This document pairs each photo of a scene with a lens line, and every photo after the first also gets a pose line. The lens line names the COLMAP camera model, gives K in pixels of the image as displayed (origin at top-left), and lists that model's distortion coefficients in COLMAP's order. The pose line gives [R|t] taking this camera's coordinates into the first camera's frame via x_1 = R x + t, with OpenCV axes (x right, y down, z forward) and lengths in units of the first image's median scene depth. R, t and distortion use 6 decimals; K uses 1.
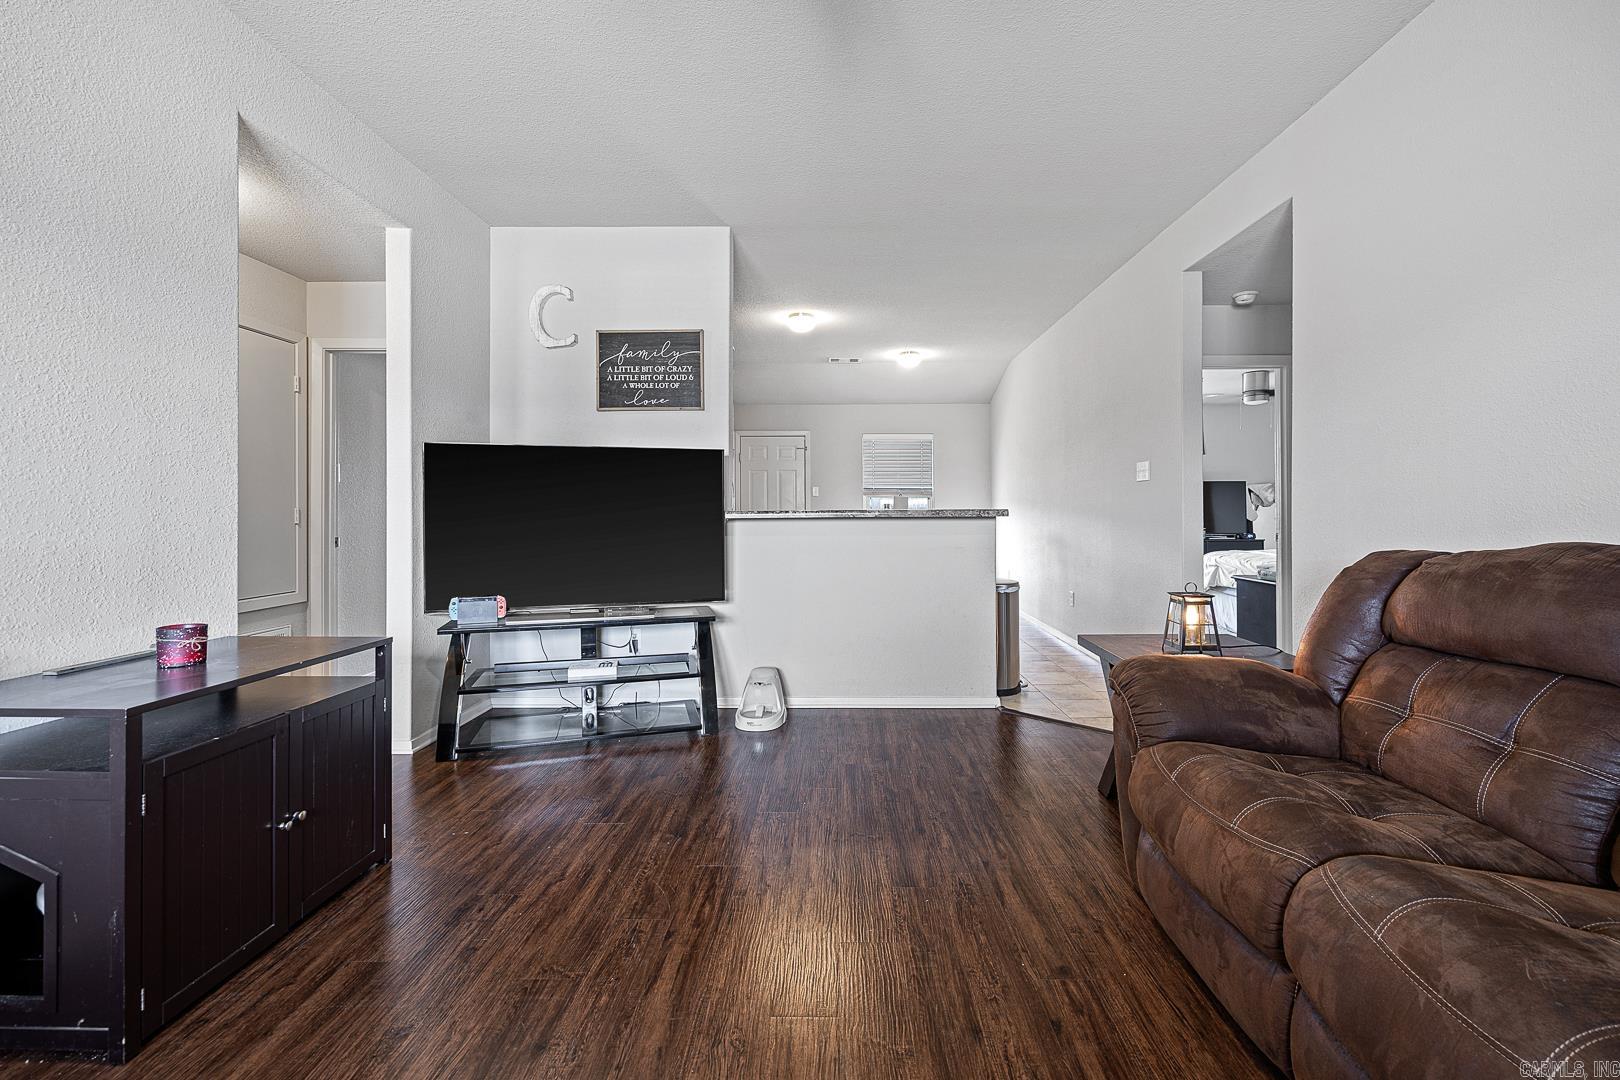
lens RADIAL K [[662.6, 0, 823.0], [0, 662.6, 518.0], [0, 0, 1]] dist [-0.000519, -0.000350]
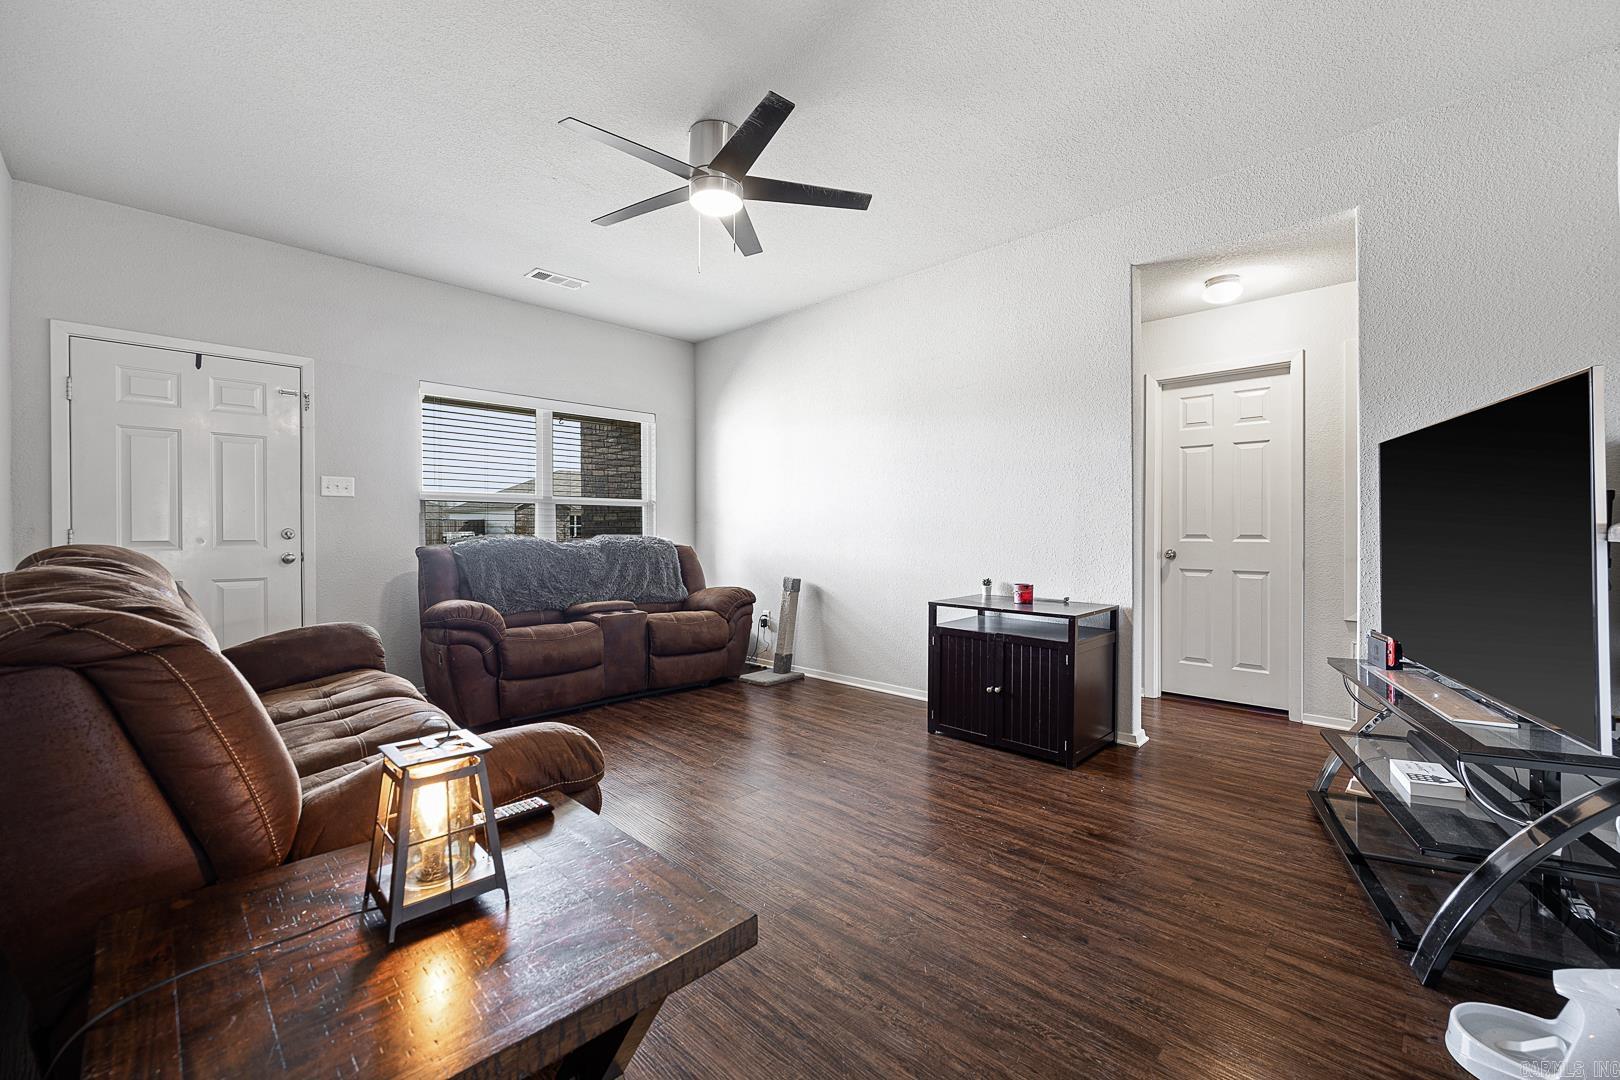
lens RADIAL K [[658.7, 0, 832.6], [0, 658.7, 533.8], [0, 0, 1]] dist [0.000390, 0.000065]
pose [[-0.663725, 0.010136, -0.747908, 0.485881], [-0.000600, 0.999901, 0.014083, -0.009798], [0.747977, 0.009796, -0.663653, 1.002555]]
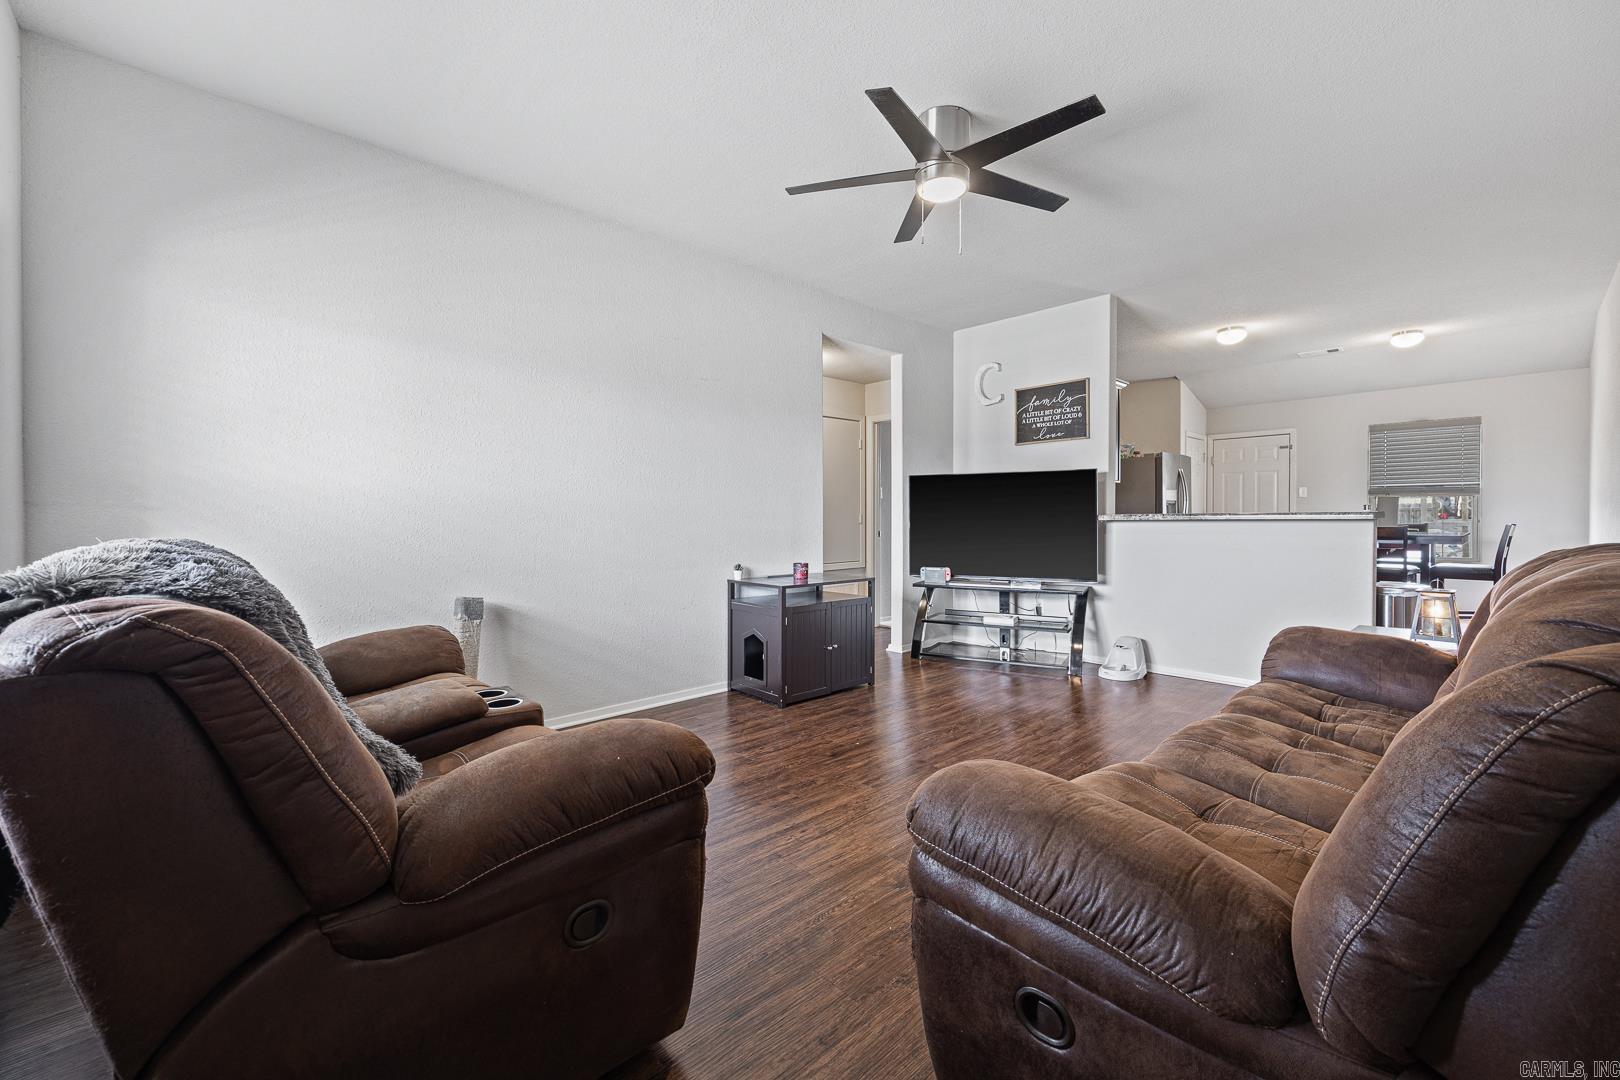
lens RADIAL K [[645.5, 0, 810.0], [0, 645.5, 540.0], [0, 0, 1]] dist [-0.000546, -0.000082]
pose [[0.688788, 0.024301, -0.724556, 0.427892], [-0.000158, 0.999443, 0.033370, -0.002999], [0.724963, -0.022870, 0.688408, -0.338957]]
